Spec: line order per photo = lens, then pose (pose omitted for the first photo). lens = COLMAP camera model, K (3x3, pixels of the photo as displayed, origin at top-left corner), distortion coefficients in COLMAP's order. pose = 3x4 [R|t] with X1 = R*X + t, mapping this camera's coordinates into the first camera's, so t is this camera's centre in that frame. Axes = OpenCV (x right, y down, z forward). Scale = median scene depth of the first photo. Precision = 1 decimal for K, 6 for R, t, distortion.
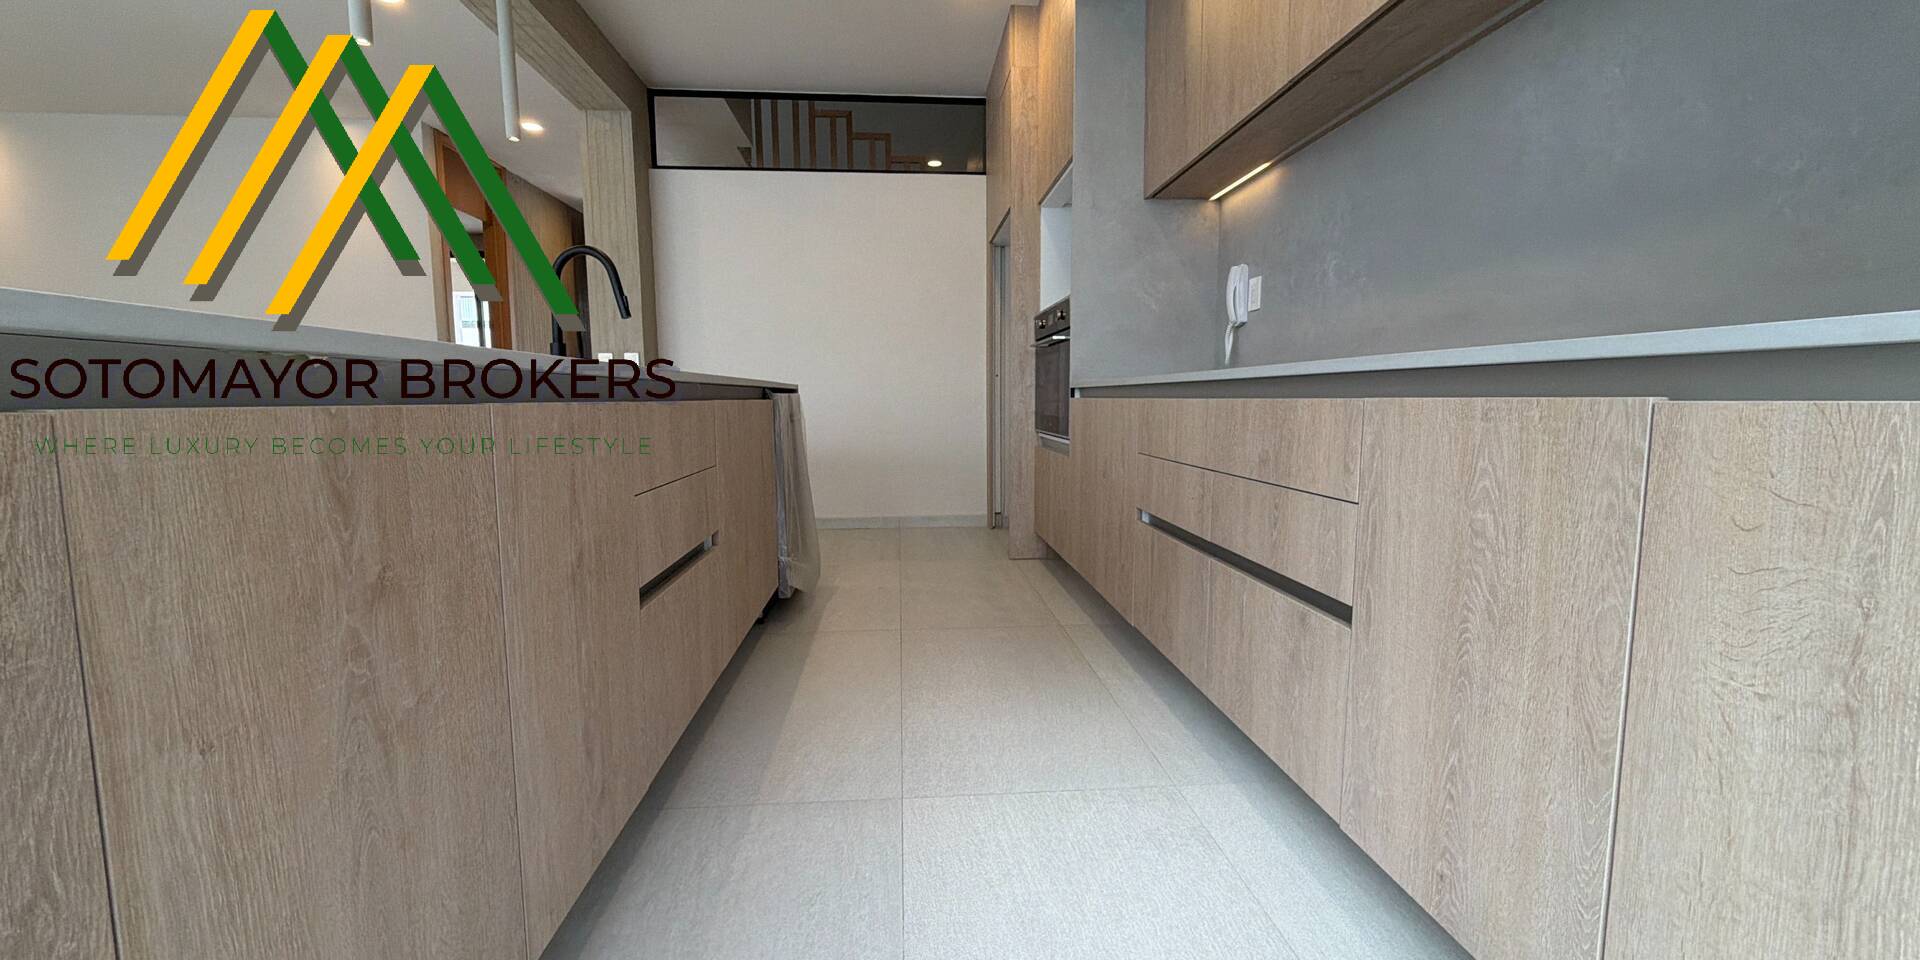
lens RADIAL K [[767.7, 0, 958.2], [0, 767.7, 475.2], [0, 0, 1]] dist [0.001310, -0.000166]
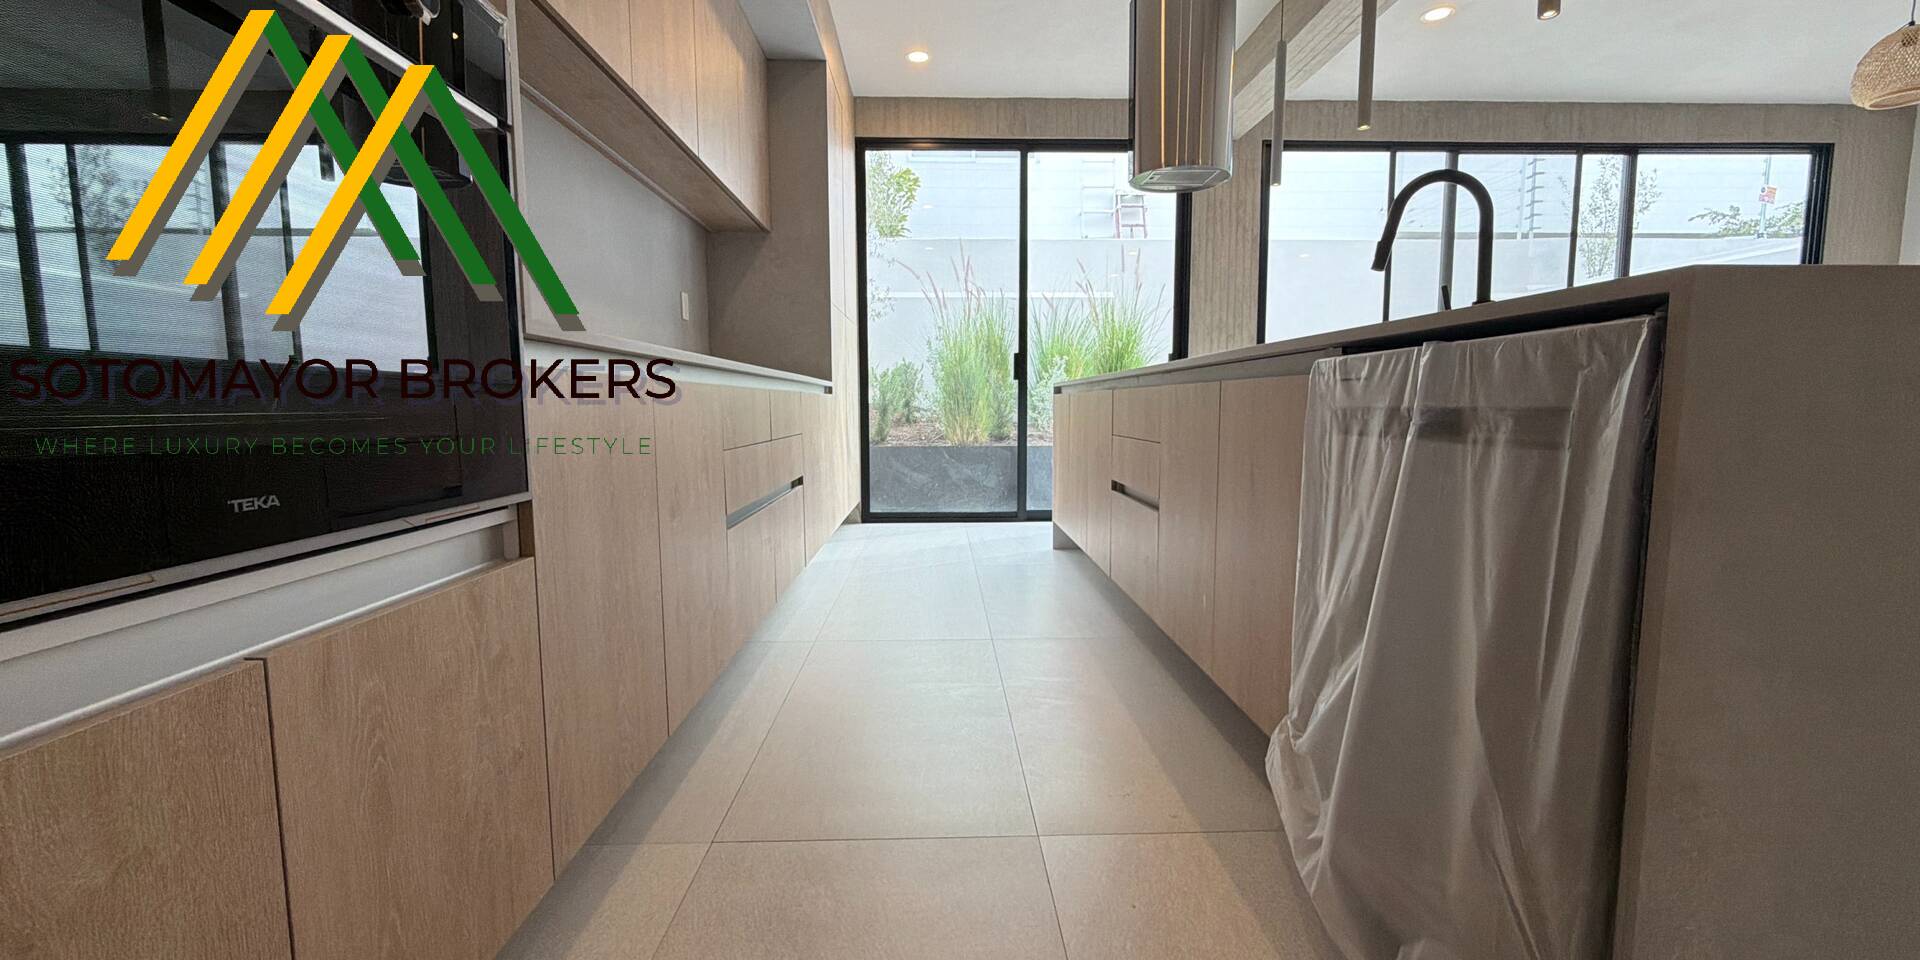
lens RADIAL K [[767.7, 0, 965.8], [0, 767.7, 479.5], [0, 0, 1]] dist [0.001310, -0.000166]
pose [[-0.999243, 0.004089, 0.038699, -0.096443], [0.011729, 0.979868, 0.199303, -0.261030], [-0.037105, 0.199606, -0.979173, 2.933221]]
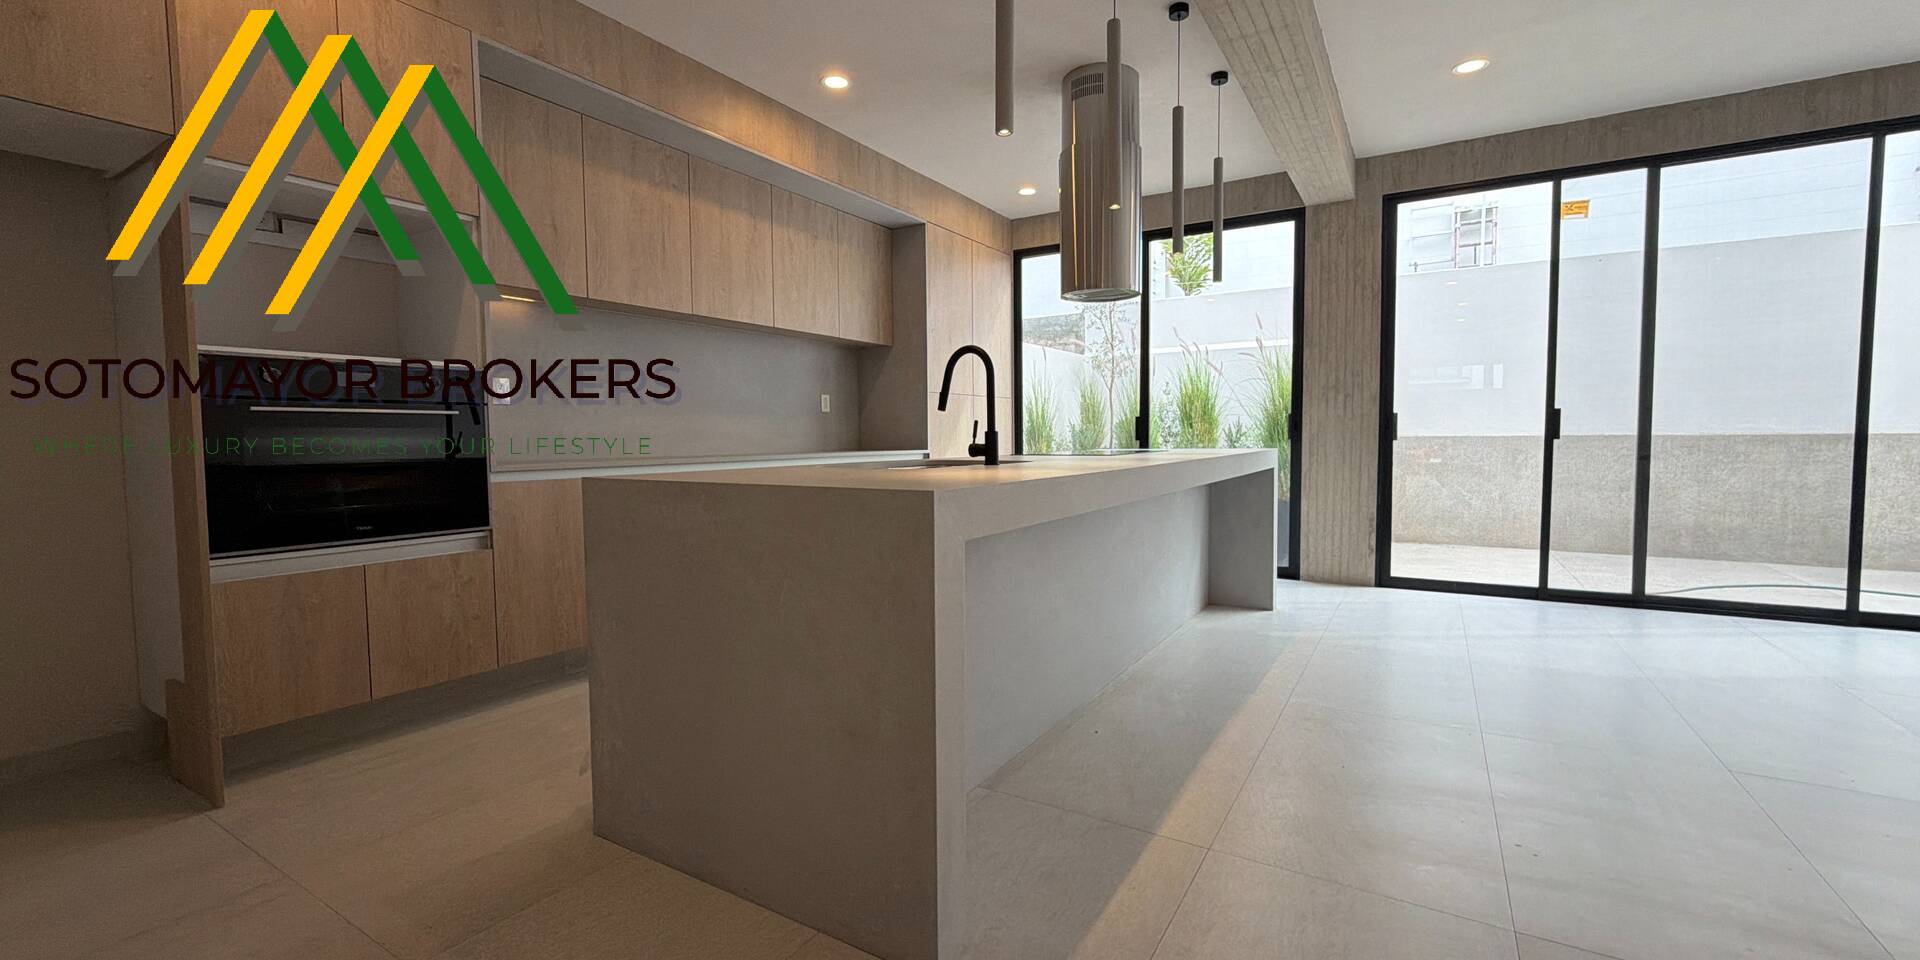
lens RADIAL K [[767.7, 0, 960.7], [0, 767.7, 479.9], [0, 0, 1]] dist [0.001310, -0.000166]
pose [[-0.810193, -0.020920, 0.585790, -1.849336], [0.073355, 0.987888, 0.136736, -0.419660], [-0.581556, 0.153753, -0.798845, 3.135891]]
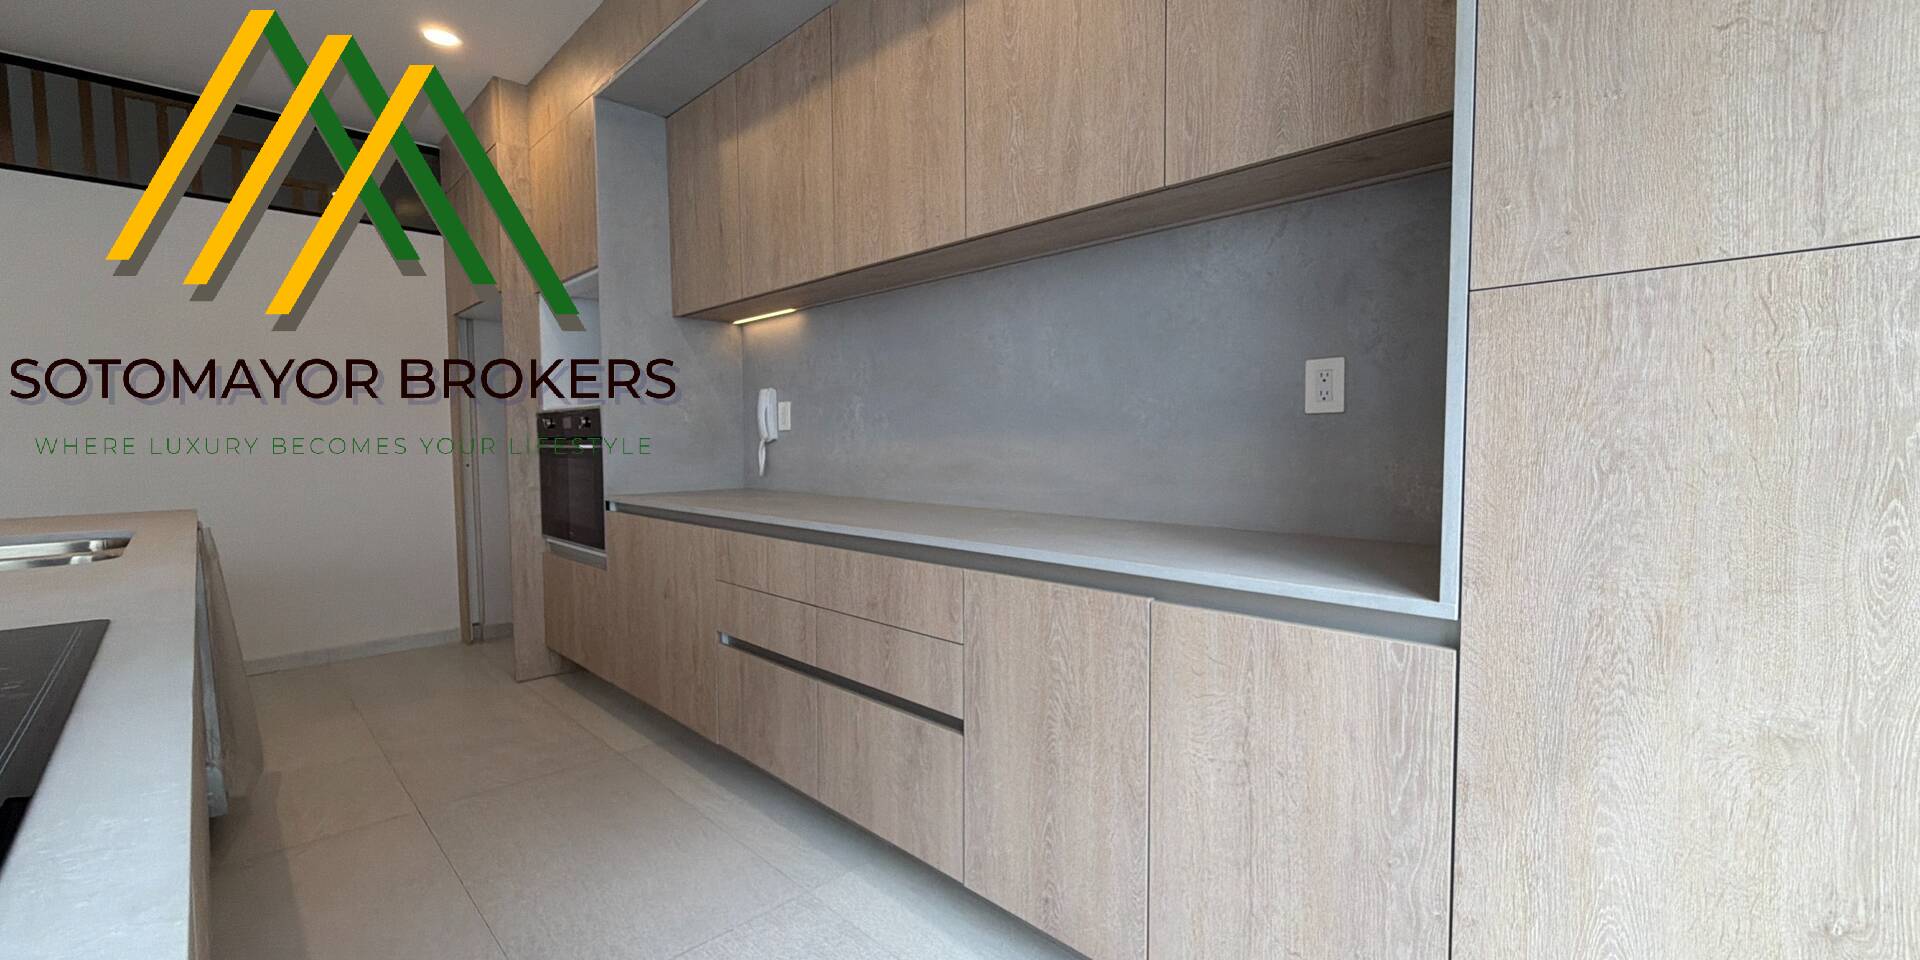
lens RADIAL K [[767.7, 0, 957.9], [0, 767.7, 477.2], [0, 0, 1]] dist [0.001310, -0.000166]
pose [[0.763006, -0.032808, 0.645558, -0.310940], [0.068175, 0.997225, -0.029898, -0.187899], [-0.642786, 0.066823, 0.763126, -0.058131]]
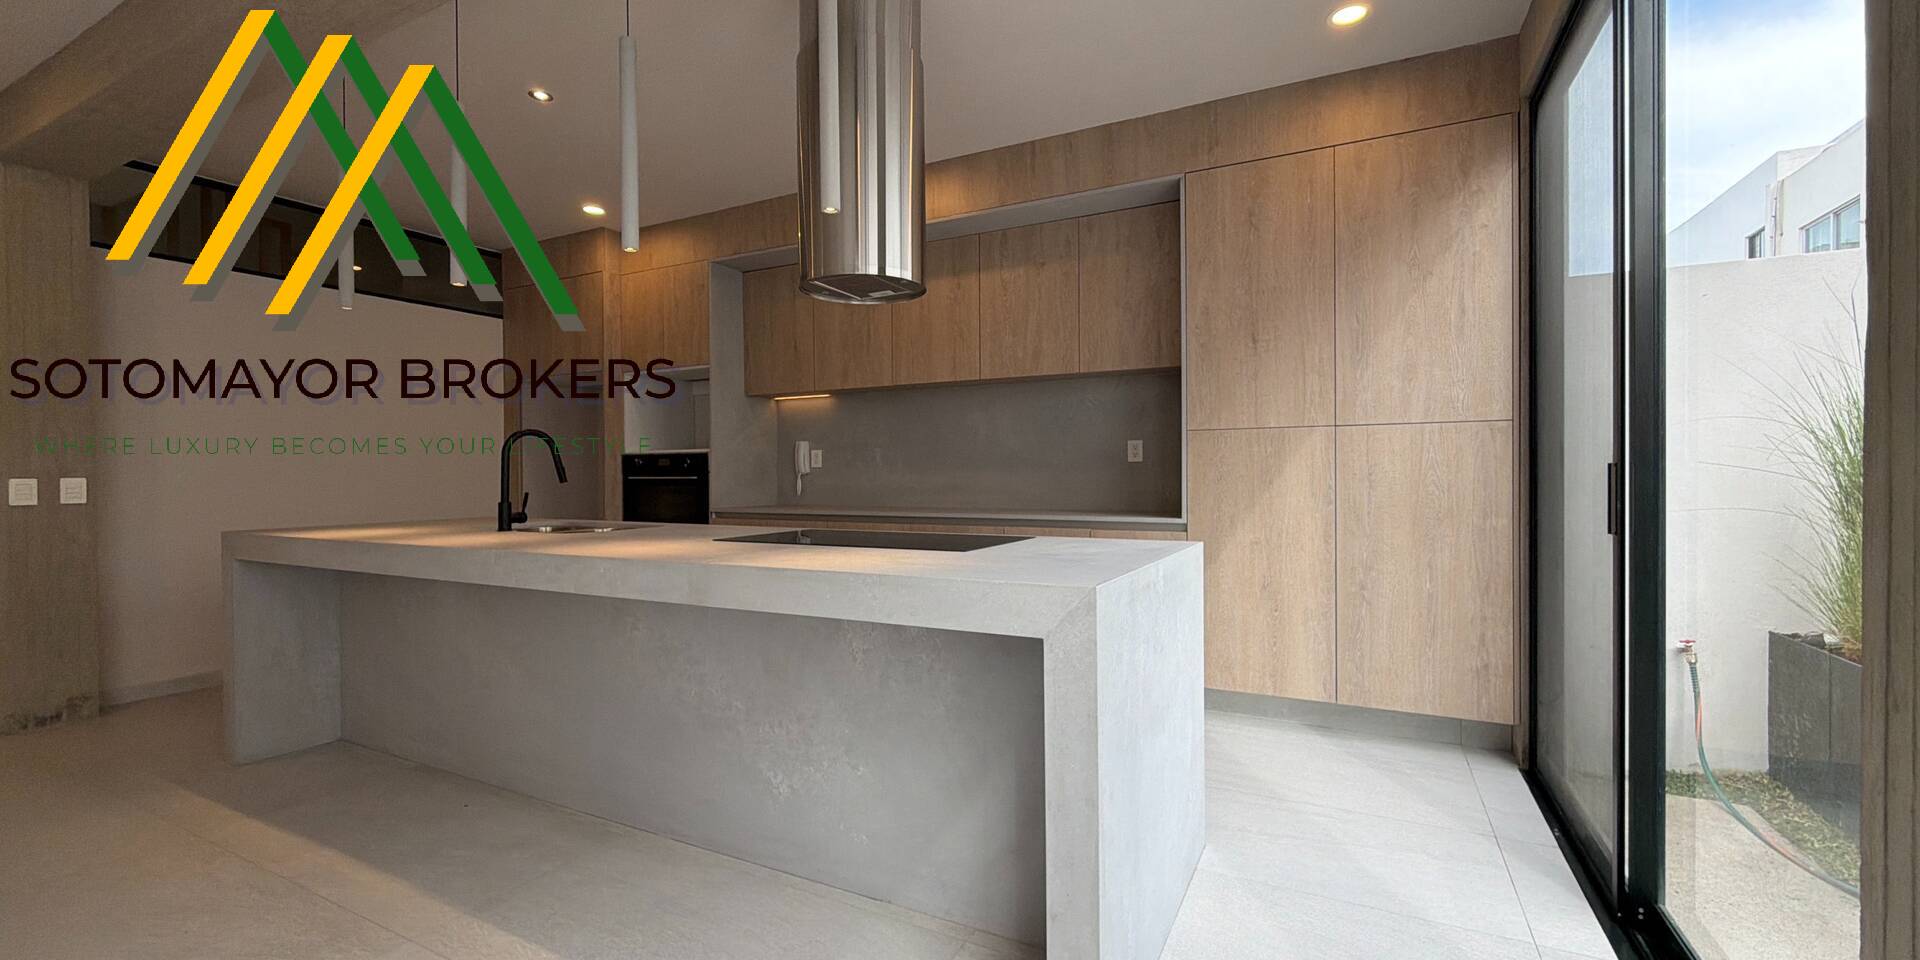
lens RADIAL K [[767.7, 0, 957.1], [0, 767.7, 477.0], [0, 0, 1]] dist [0.001310, -0.000166]
pose [[0.530026, -0.003072, 0.847976, -1.986225], [0.089675, 0.994589, -0.052448, -0.131857], [-0.843226, 0.103842, 0.527434, -0.499291]]
